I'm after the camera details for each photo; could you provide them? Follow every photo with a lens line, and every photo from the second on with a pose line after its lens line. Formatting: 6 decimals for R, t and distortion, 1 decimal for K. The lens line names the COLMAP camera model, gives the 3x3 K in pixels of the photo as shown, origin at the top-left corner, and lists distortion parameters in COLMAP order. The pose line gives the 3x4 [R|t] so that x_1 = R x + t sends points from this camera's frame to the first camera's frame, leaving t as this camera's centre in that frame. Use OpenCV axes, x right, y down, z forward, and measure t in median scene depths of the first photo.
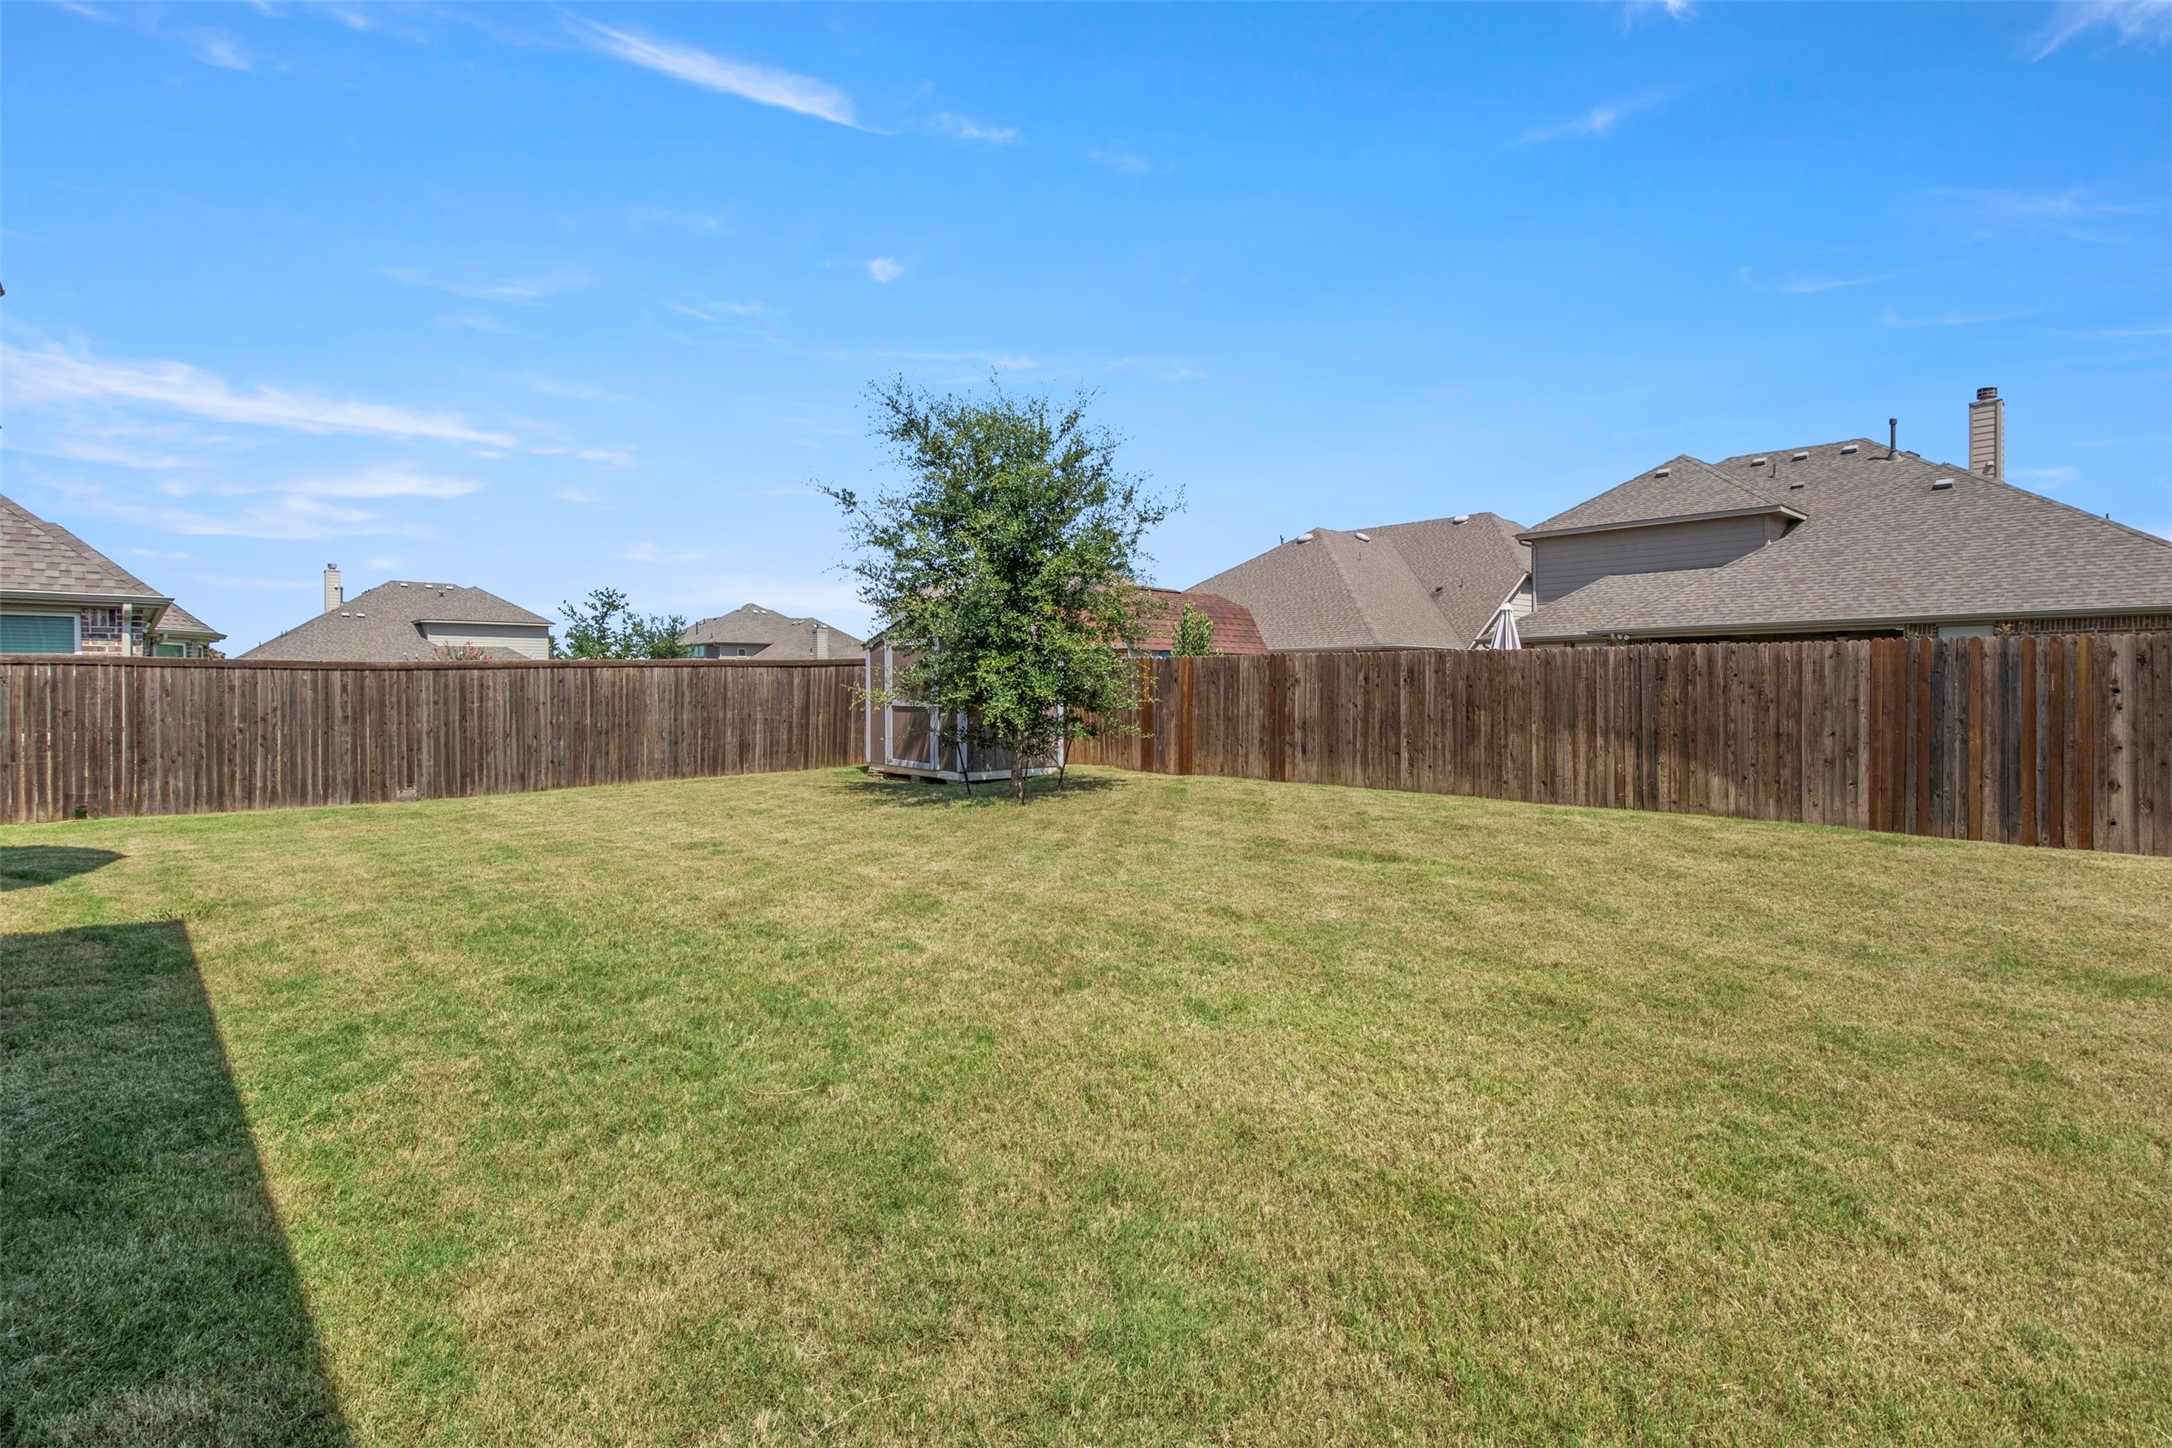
lens RADIAL K [[1080.3, 0, 1078.8], [0, 1080.3, 690.7], [0, 0, 1]] dist [-0.011579, 0.000008]
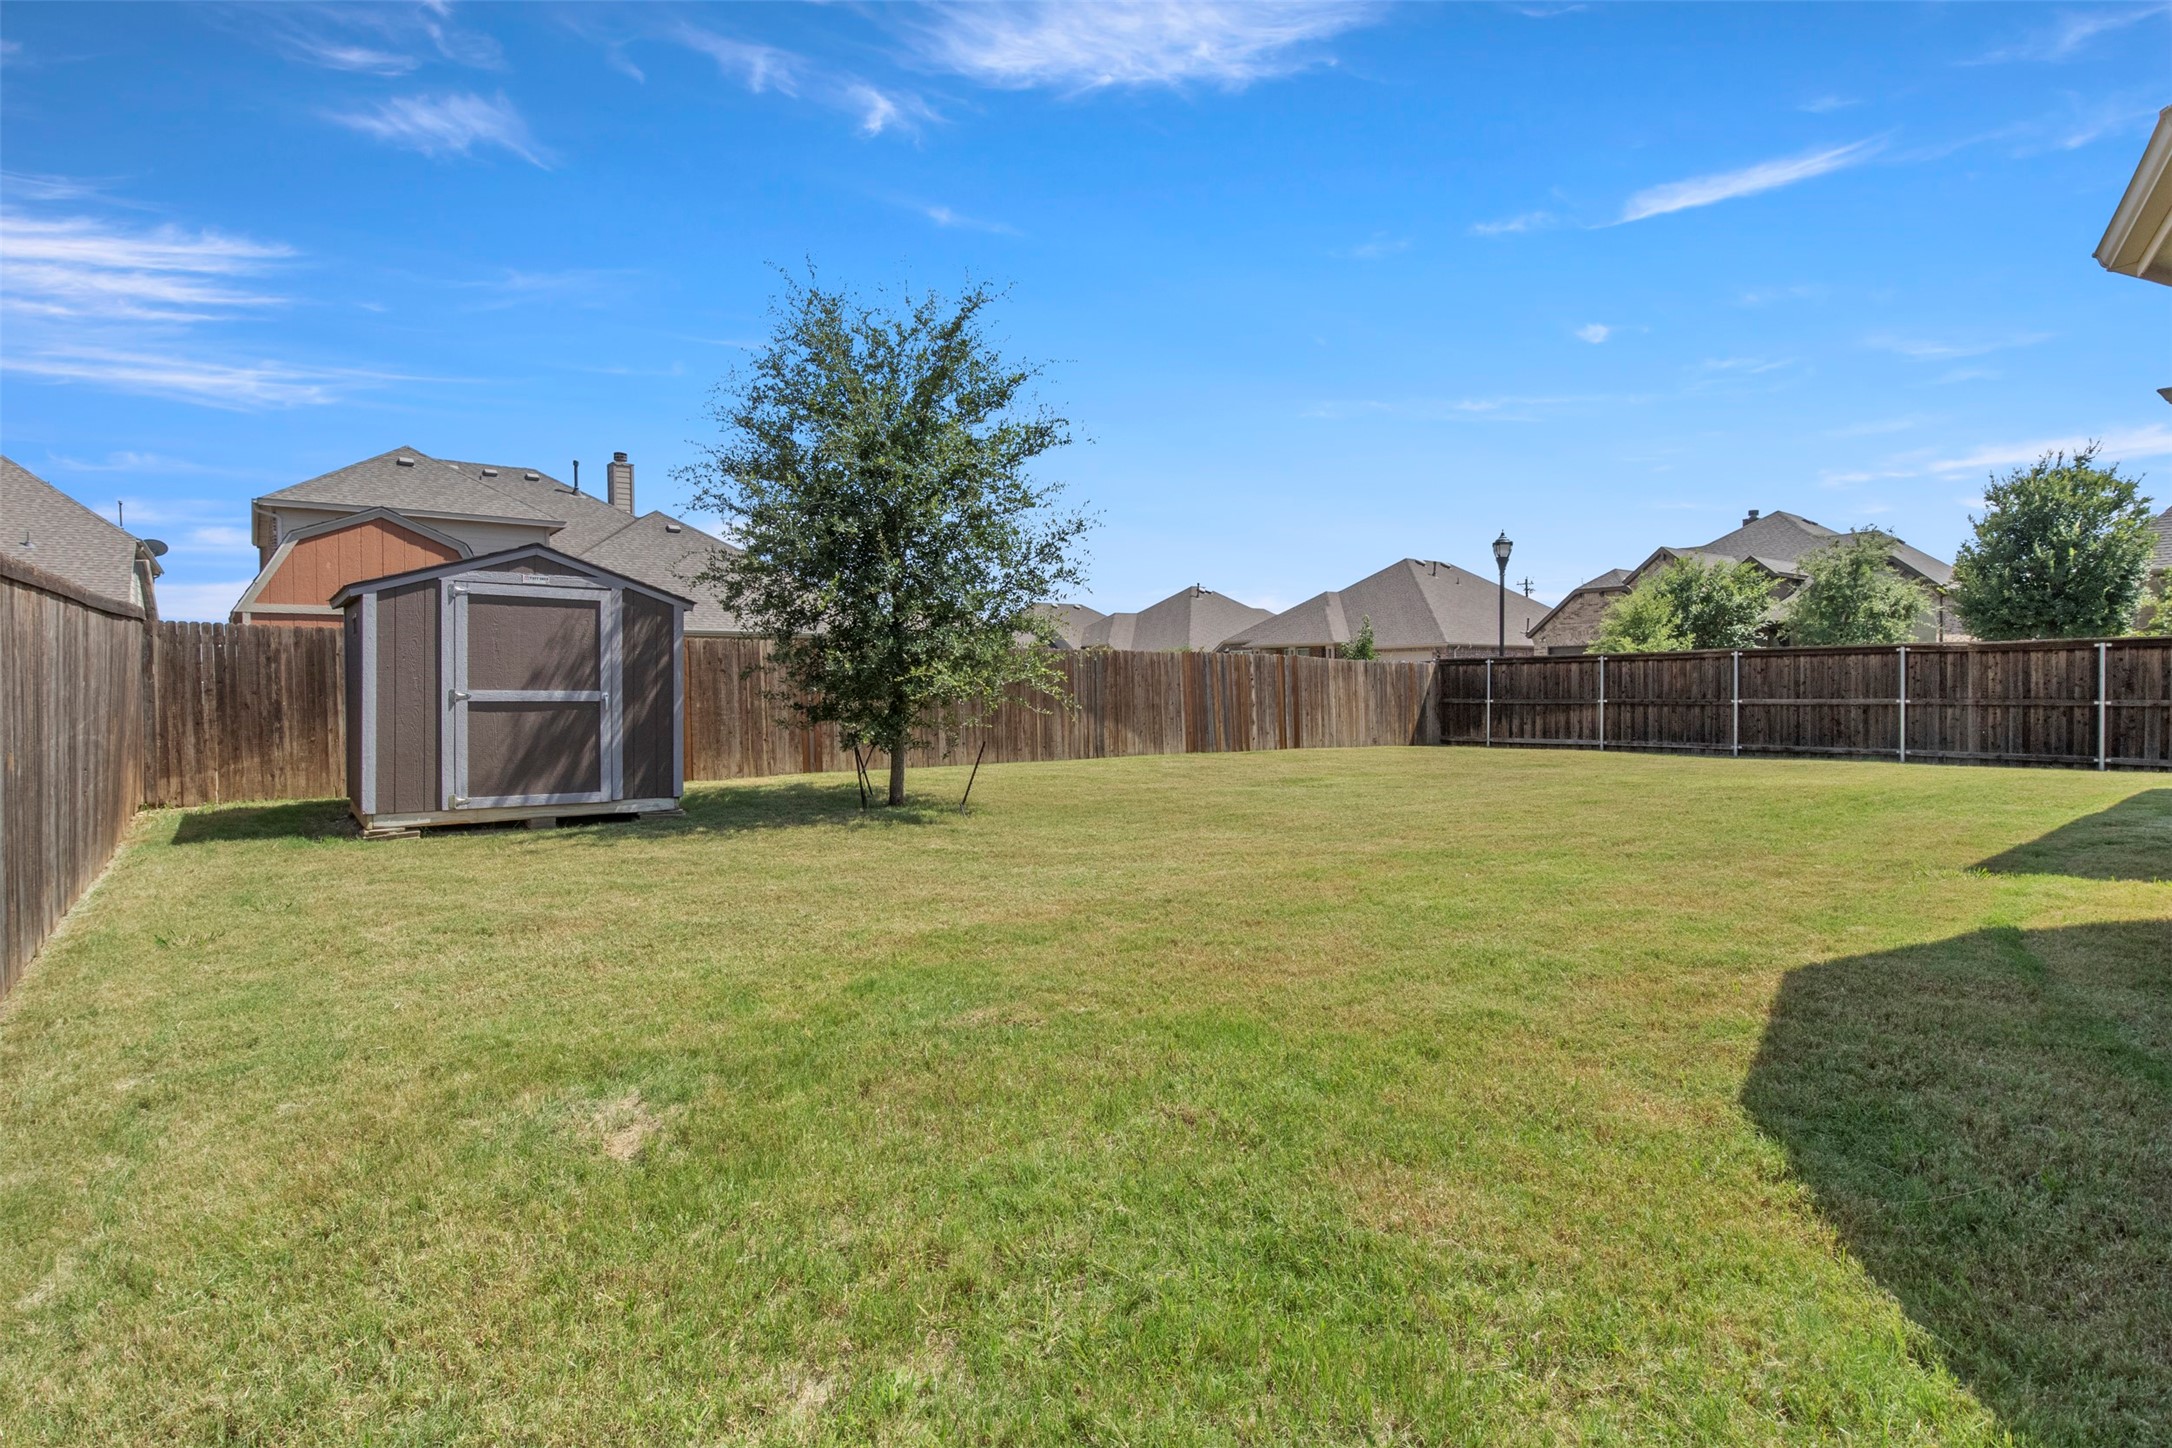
lens RADIAL K [[1090.9, 0, 1080.1], [0, 1090.9, 680.5], [0, 0, 1]] dist [-0.010504, 0.000029]
pose [[0.064230, 0.009108, 0.997894, -1.121256], [0.009652, 0.999906, -0.009748, 0.017820], [-0.997888, 0.010258, 0.064136, 1.025731]]
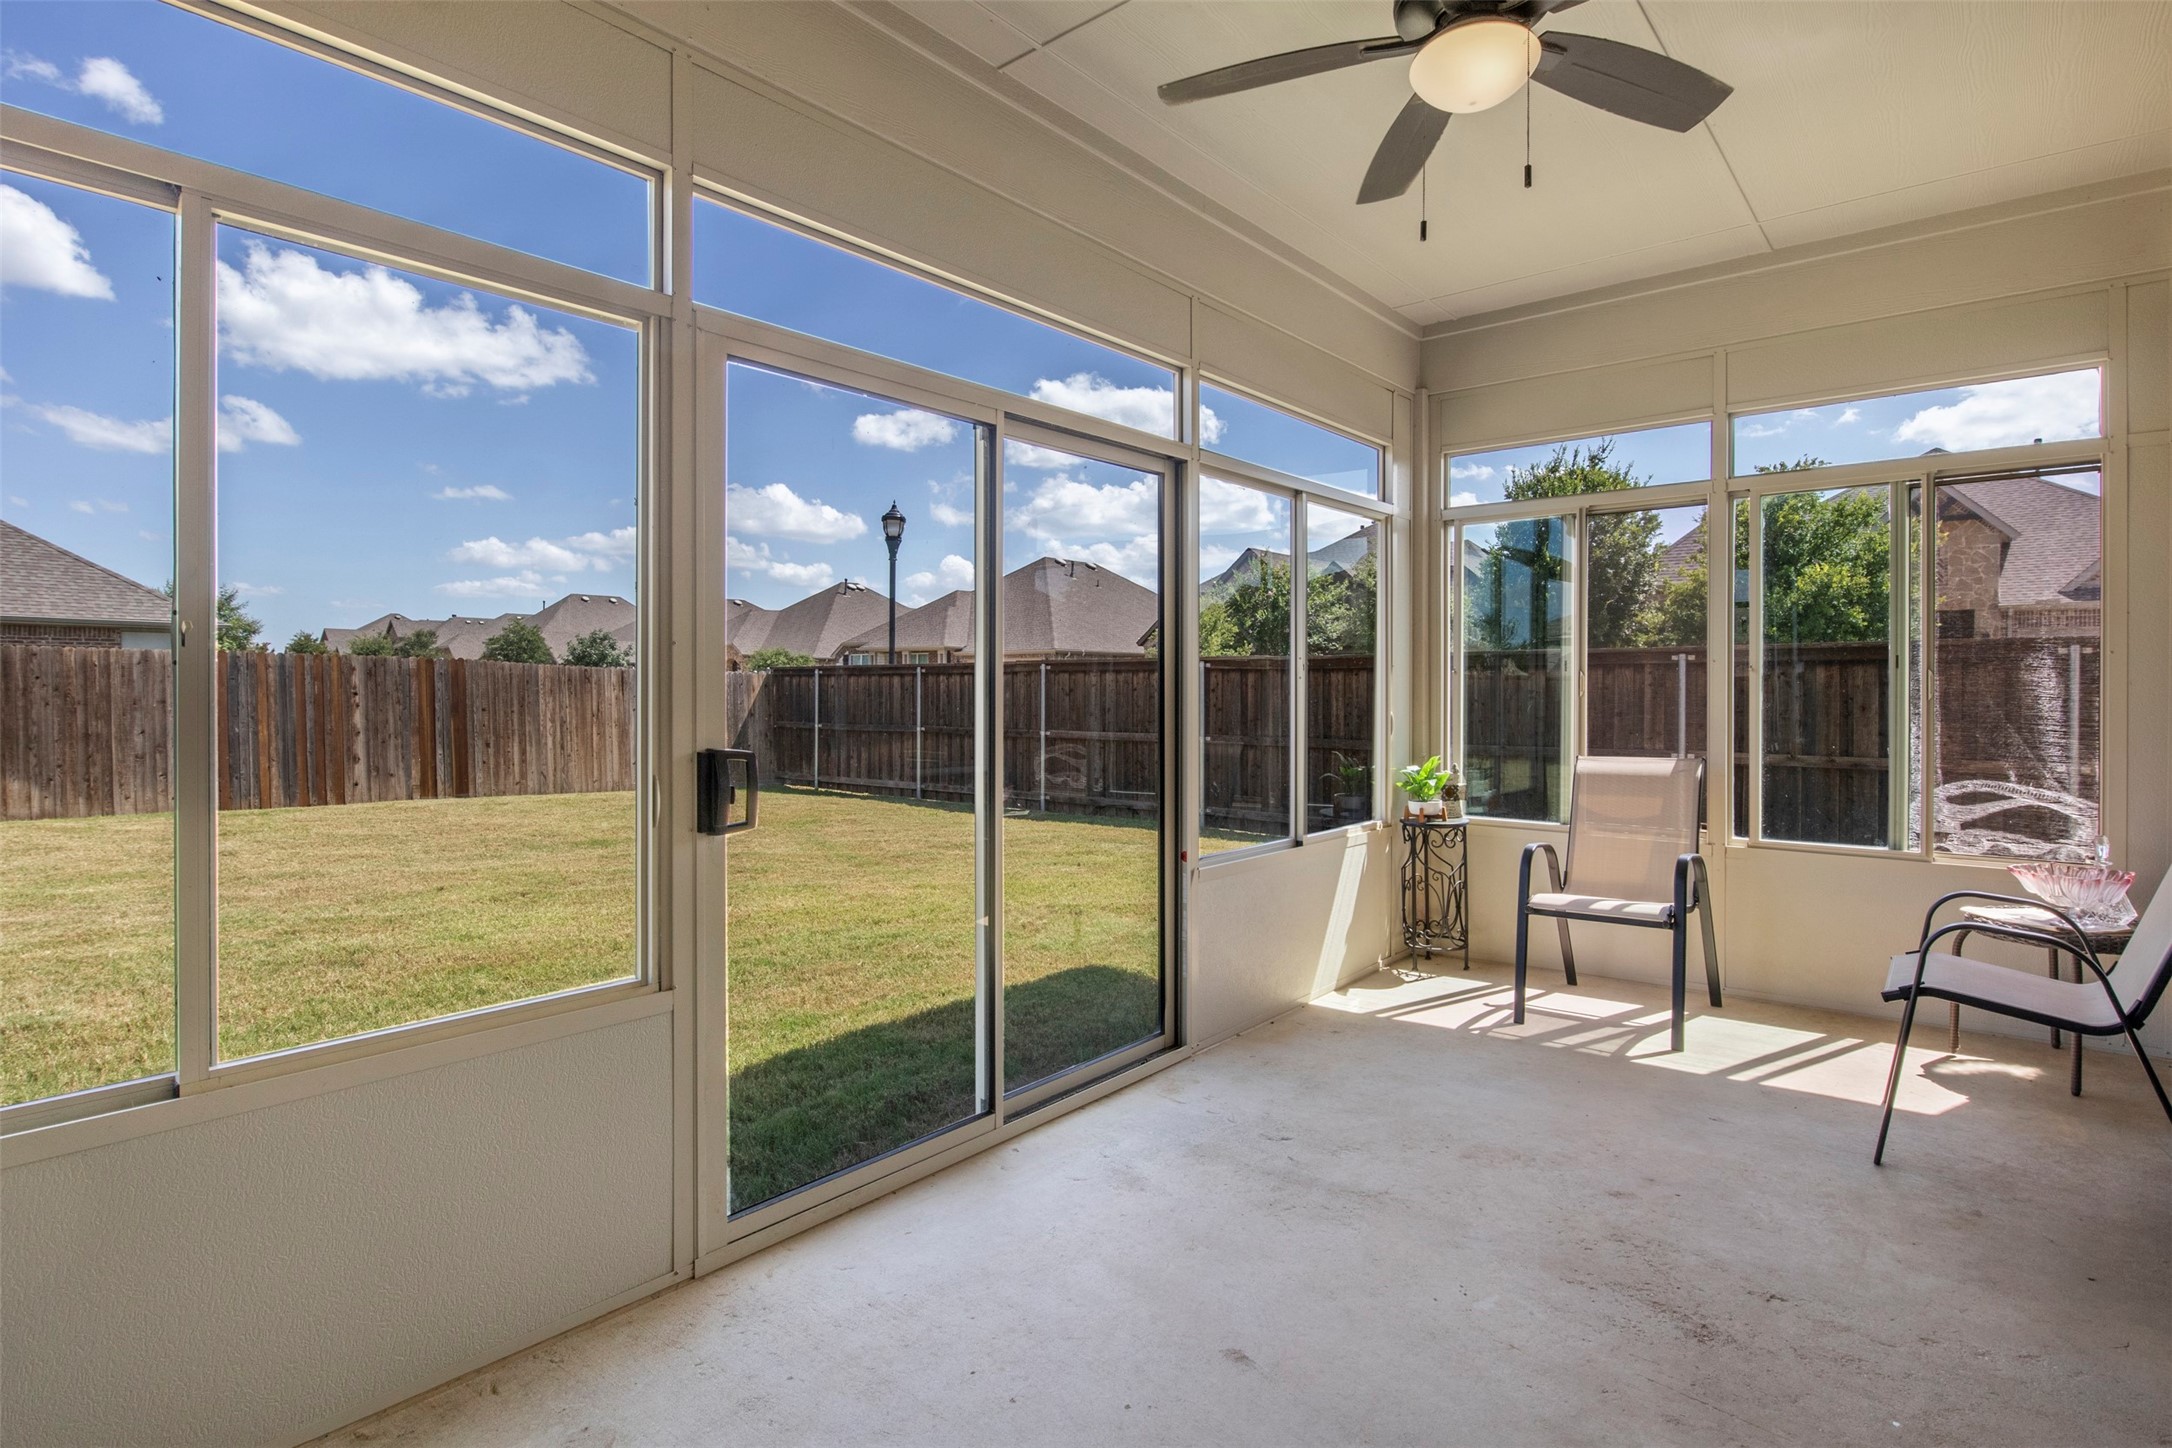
lens RADIAL K [[1090.9, 0, 1080.1], [0, 1090.9, 680.5], [0, 0, 1]] dist [-0.010504, 0.000029]
pose [[-0.137953, 0.011828, 0.990368, -0.542057], [-0.002210, 0.999923, -0.012250, -0.001882], [-0.990436, -0.003878, -0.137916, 0.188143]]
